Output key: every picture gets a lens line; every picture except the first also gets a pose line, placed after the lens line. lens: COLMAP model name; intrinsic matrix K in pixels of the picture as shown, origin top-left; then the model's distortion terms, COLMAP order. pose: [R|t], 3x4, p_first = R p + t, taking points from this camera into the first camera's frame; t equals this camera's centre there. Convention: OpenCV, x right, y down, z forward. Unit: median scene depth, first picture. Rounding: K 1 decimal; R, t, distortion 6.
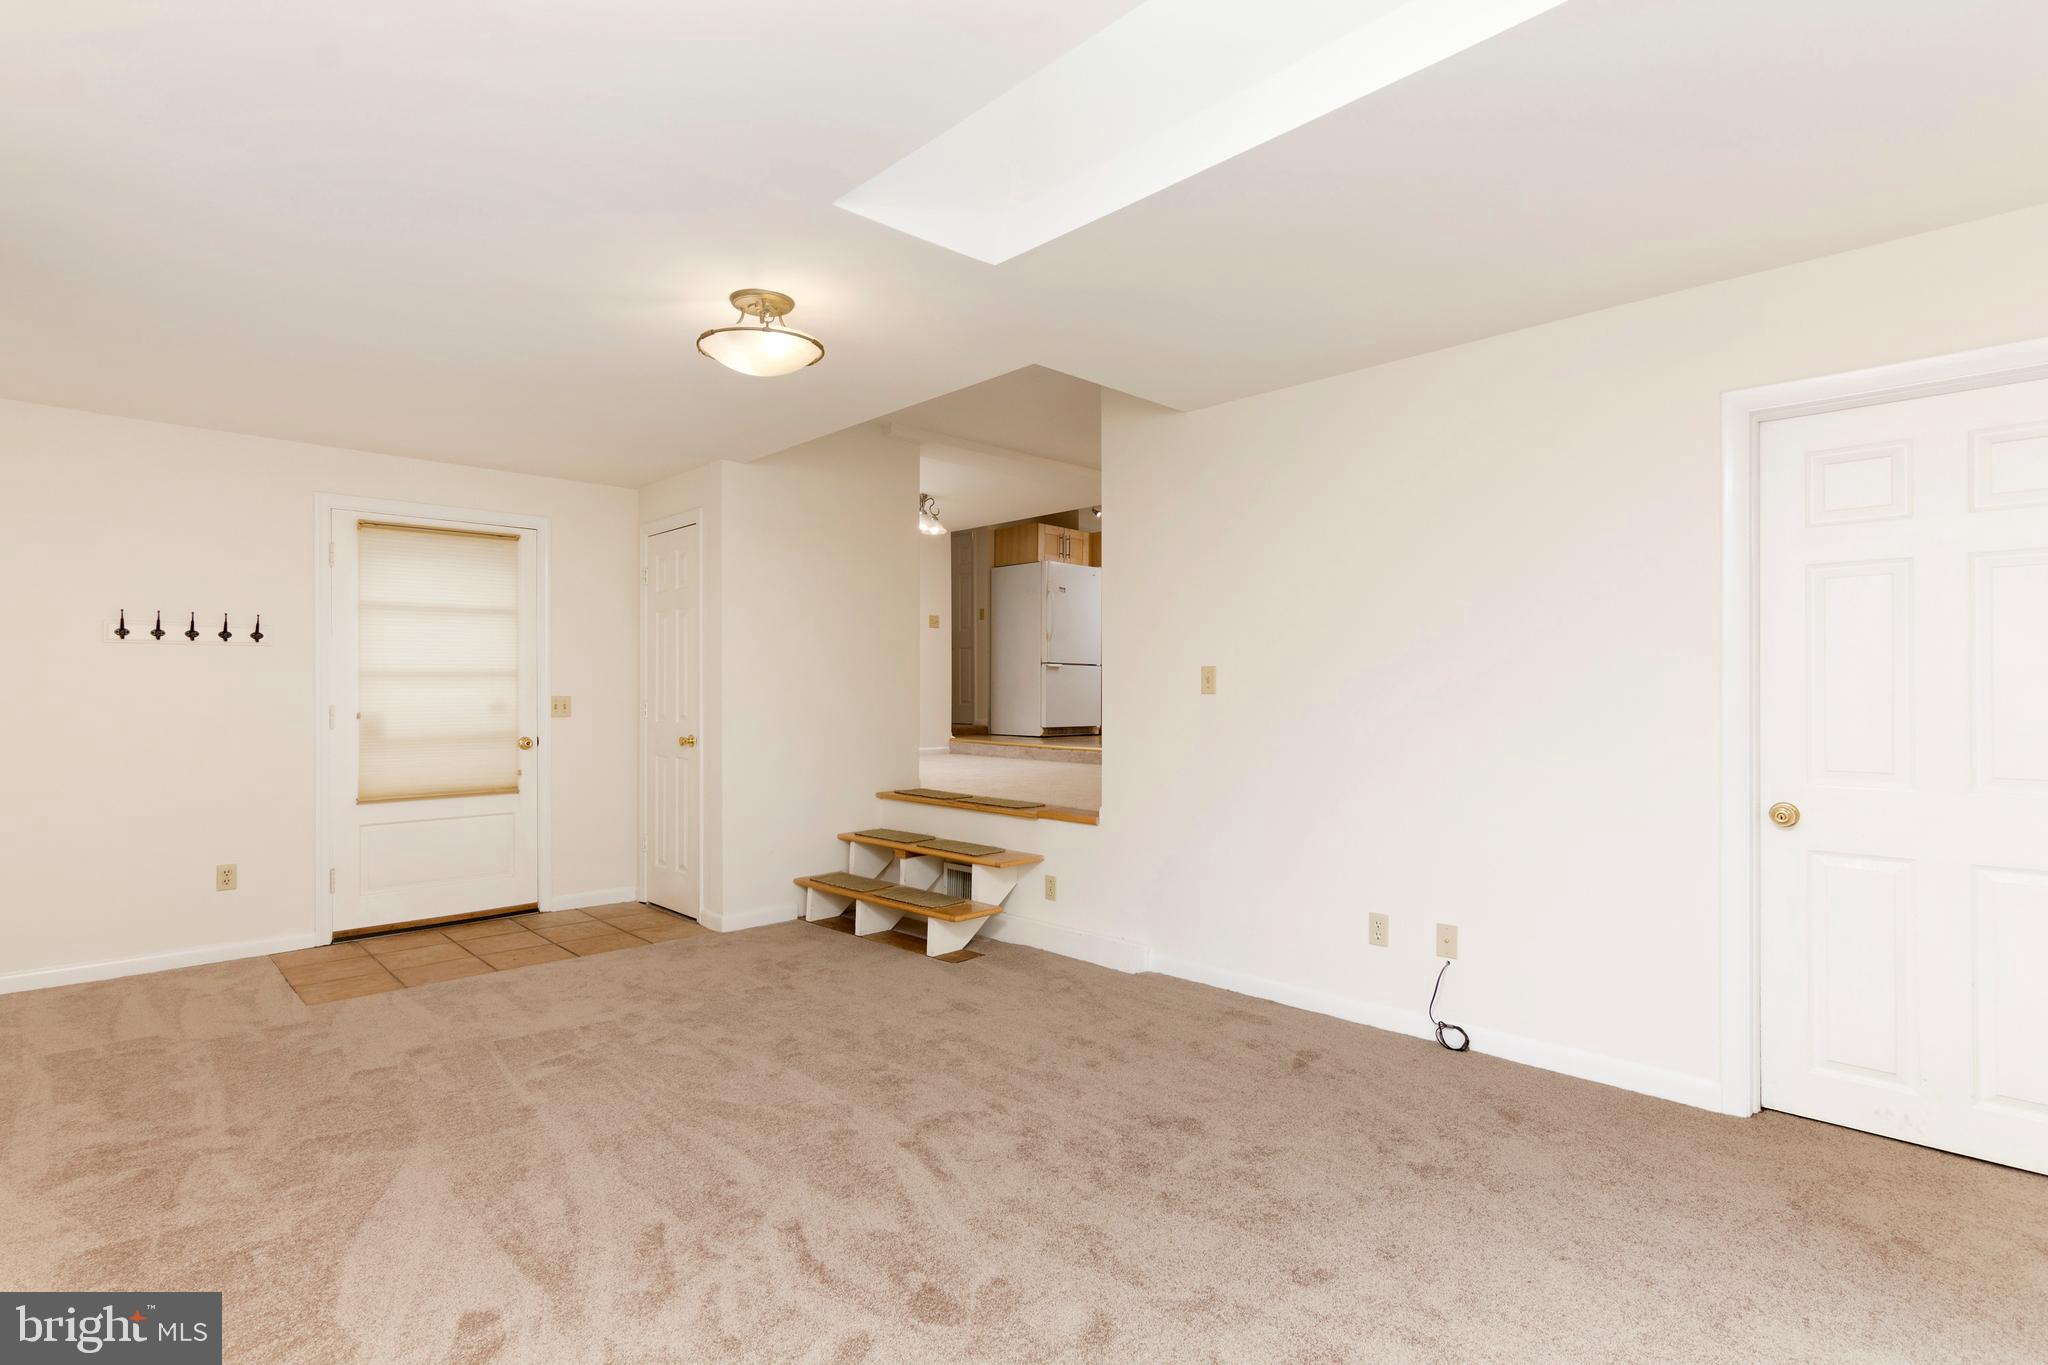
lens RADIAL K [[996.6, 0, 1019.2], [0, 996.6, 686.2], [0, 0, 1]] dist [0.000475, -0.000493]
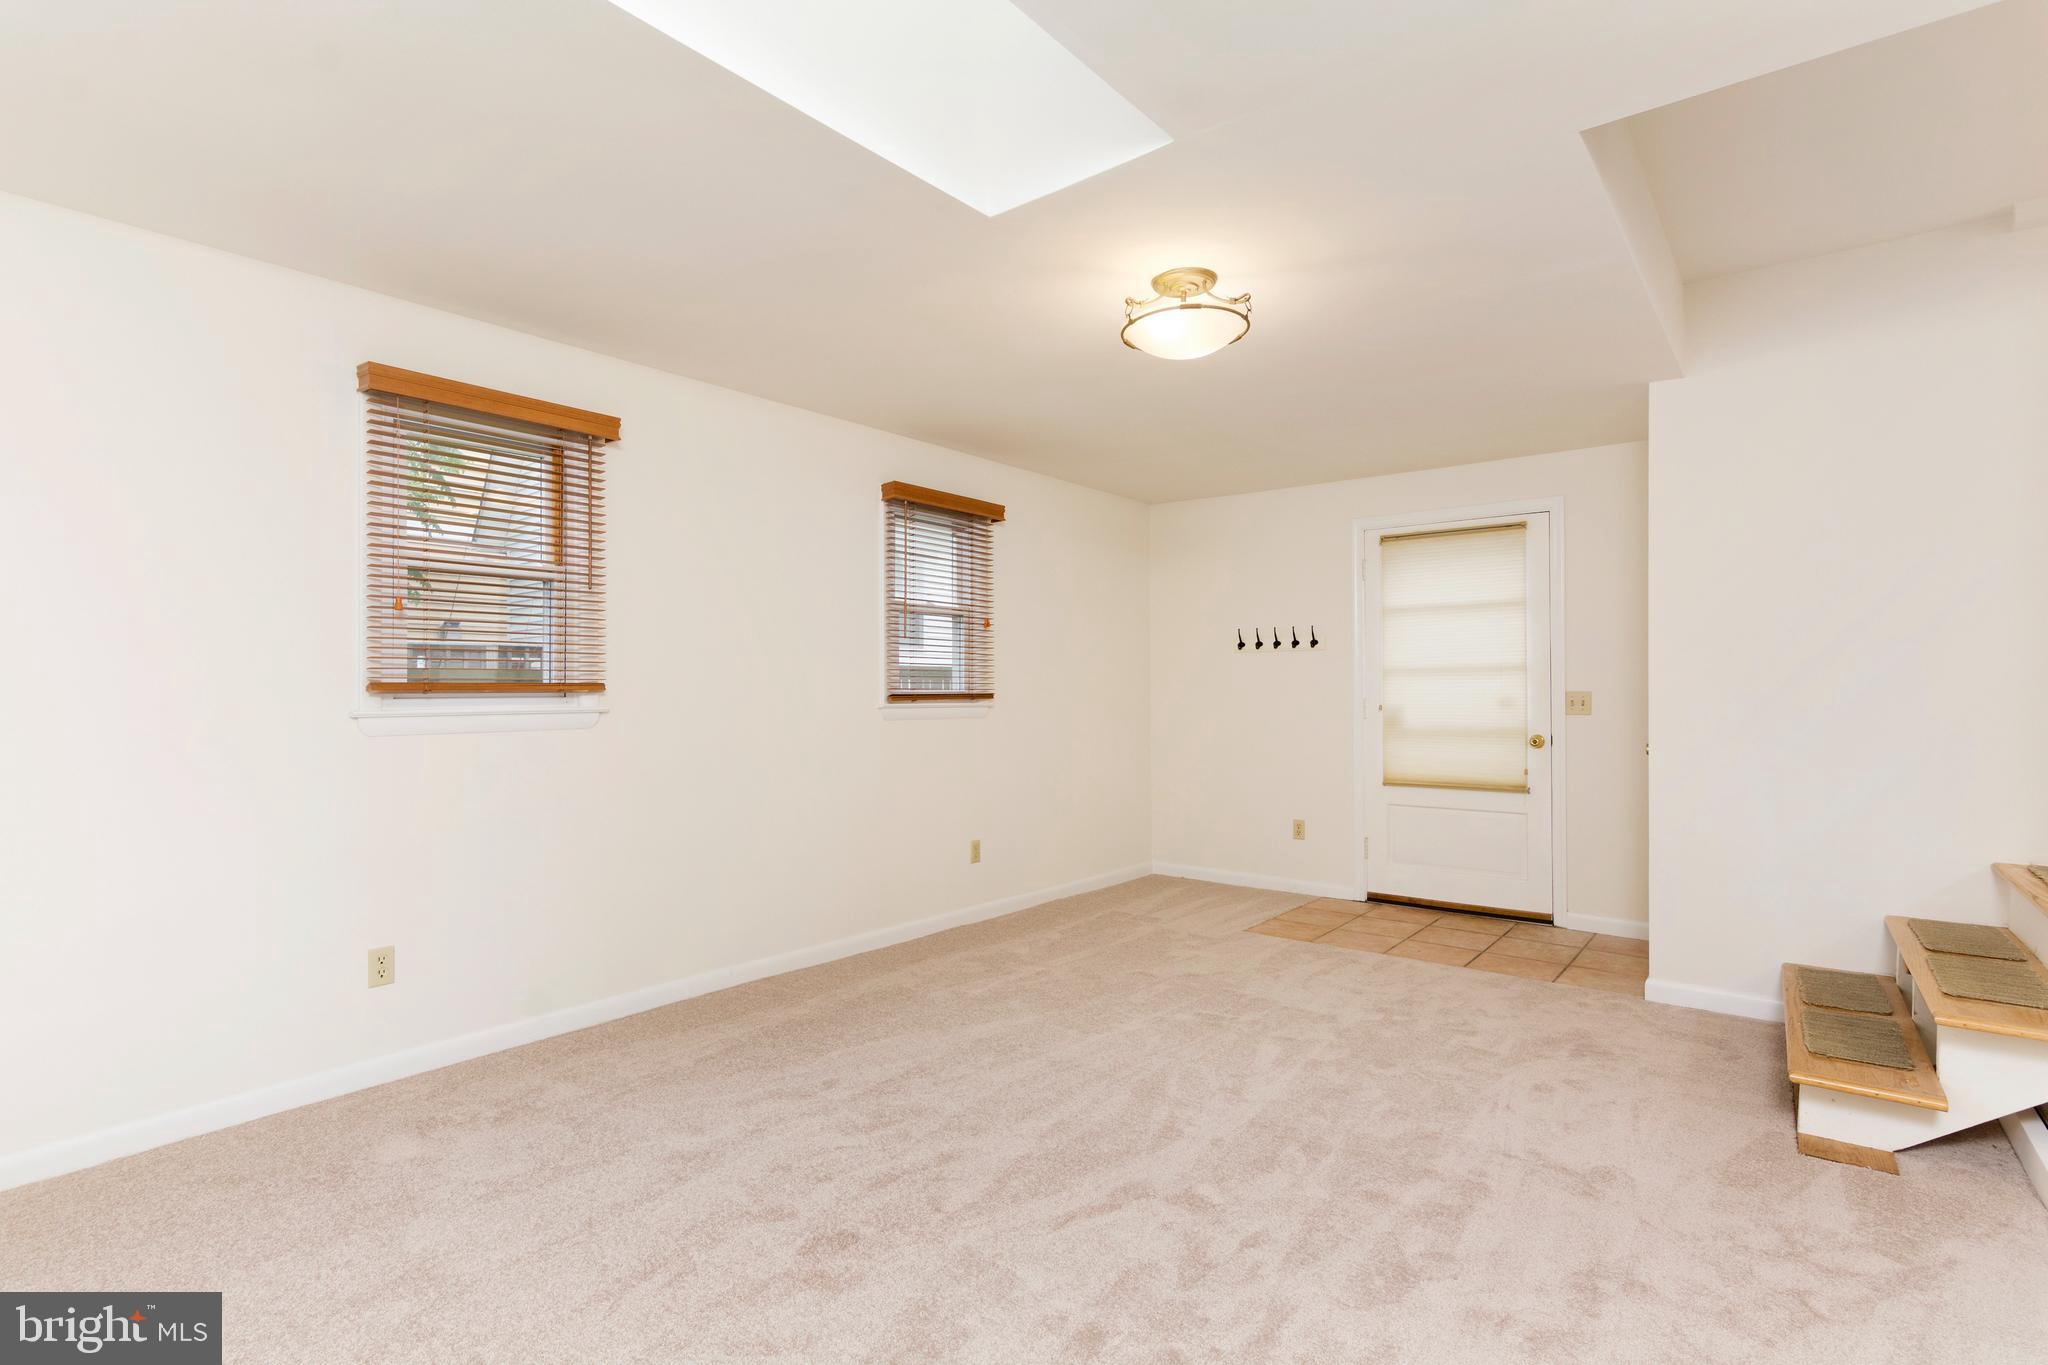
lens RADIAL K [[996.6, 0, 1019.2], [0, 996.6, 686.2], [0, 0, 1]] dist [0.000475, -0.000493]
pose [[0.127816, -0.002096, -0.991796, 0.455737], [0.003597, 0.999992, -0.001650, 0.005963], [0.991791, -0.003356, 0.127823, 0.480347]]
